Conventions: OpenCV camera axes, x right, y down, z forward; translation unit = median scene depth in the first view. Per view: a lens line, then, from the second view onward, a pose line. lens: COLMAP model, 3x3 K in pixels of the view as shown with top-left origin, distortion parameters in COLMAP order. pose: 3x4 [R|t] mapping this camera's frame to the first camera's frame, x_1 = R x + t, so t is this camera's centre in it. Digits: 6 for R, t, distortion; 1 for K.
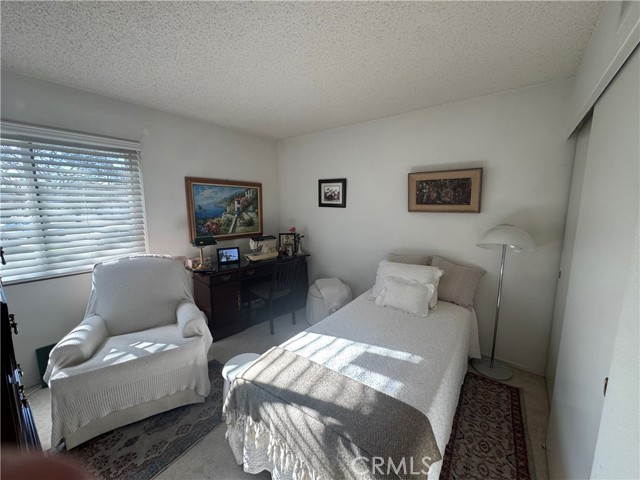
lens RADIAL K [[256.5, 0, 323.3], [0, 256.5, 240.2], [0, 0, 1]] dist [0.001297, -0.000069]
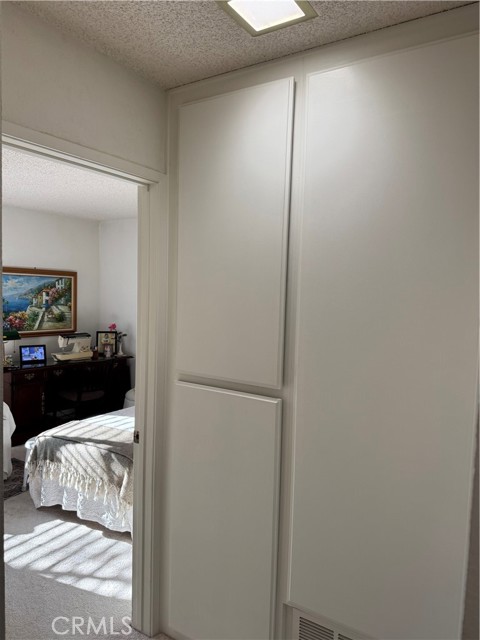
lens RADIAL K [[449.7, 0, 237.6], [0, 449.7, 320.0], [0, 0, 1]] dist [0.089669, -0.118478]
pose [[0.996948, 0.016756, 0.076255, 0.197980], [-0.010936, 0.997040, -0.076102, 0.050747], [-0.077304, 0.075035, 0.994180, -0.582258]]
